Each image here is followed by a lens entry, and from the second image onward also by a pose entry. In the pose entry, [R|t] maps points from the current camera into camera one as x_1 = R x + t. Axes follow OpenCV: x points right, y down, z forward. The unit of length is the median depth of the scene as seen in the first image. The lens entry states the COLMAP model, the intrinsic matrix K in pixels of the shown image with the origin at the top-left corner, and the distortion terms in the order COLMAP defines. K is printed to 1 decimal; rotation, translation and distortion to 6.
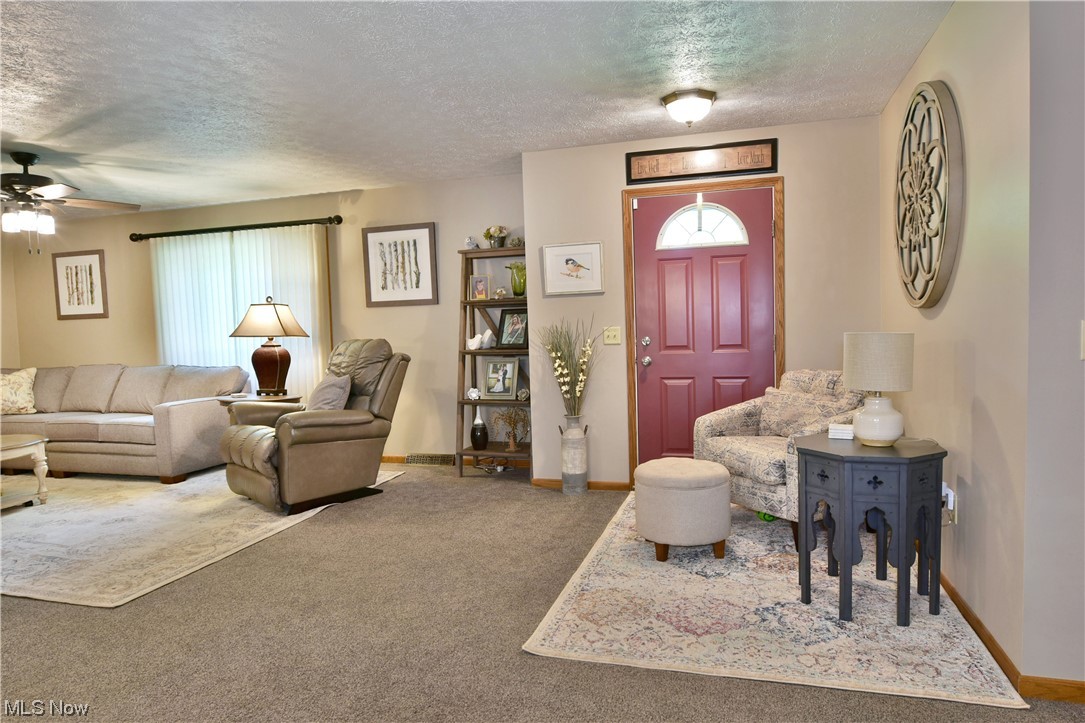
lens RADIAL K [[668.3, 0, 543.0], [0, 668.3, 361.2], [0, 0, 1]] dist [-0.014947, 0.003565]
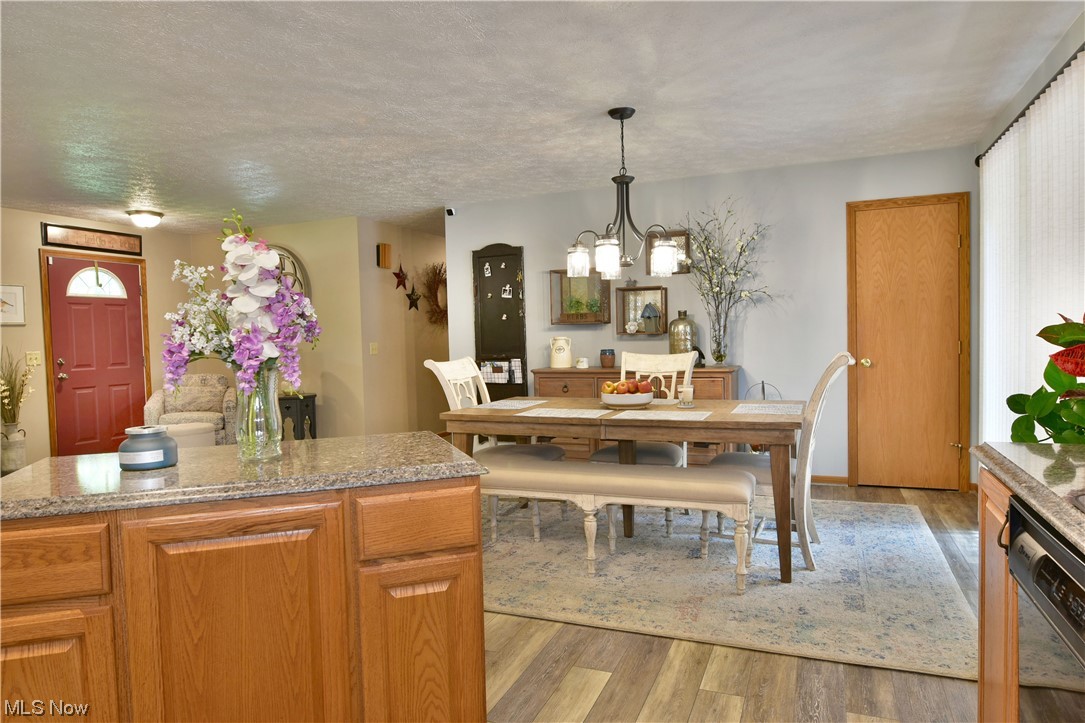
lens RADIAL K [[668.3, 0, 544.7], [0, 668.3, 361.0], [0, 0, 1]] dist [-0.014947, 0.003565]
pose [[0.107252, -0.010090, 0.994181, -0.868670], [0.073977, 0.997258, 0.002141, 0.030360], [-0.991476, 0.073317, 0.107704, -0.098015]]
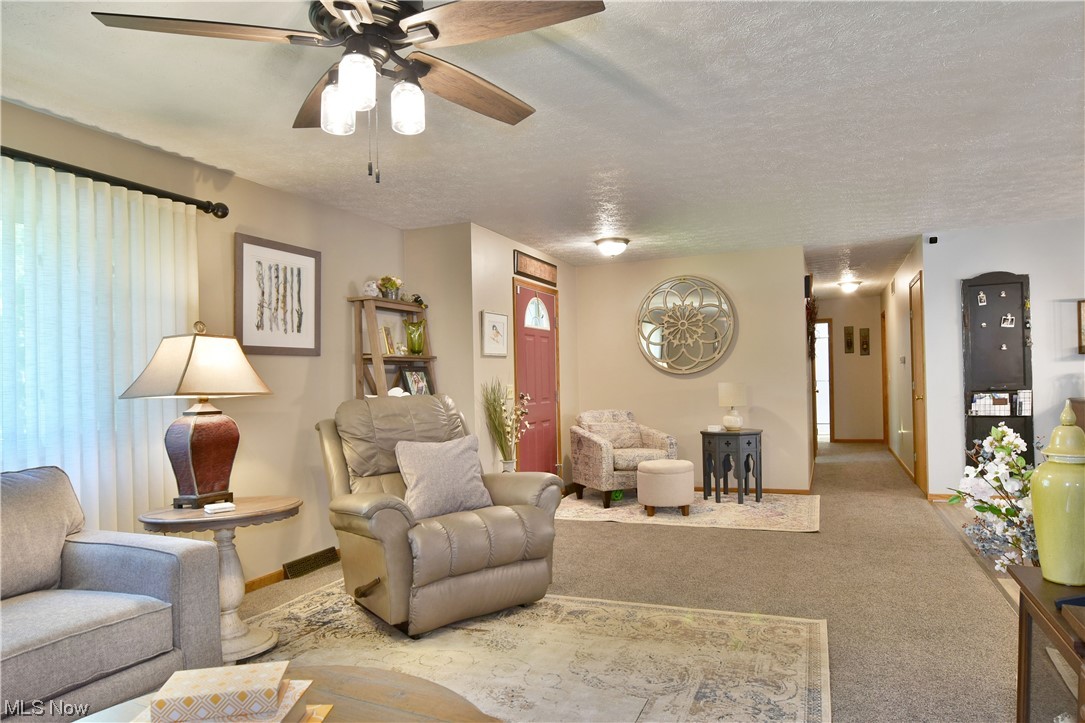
lens RADIAL K [[668.3, 0, 539.4], [0, 668.3, 382.3], [0, 0, 1]] dist [-0.014947, 0.003565]
pose [[0.106136, 0.023315, 0.994078, -0.907287], [0.077203, 0.996514, -0.031615, -0.010387], [-0.991350, 0.080102, 0.103966, 0.668737]]
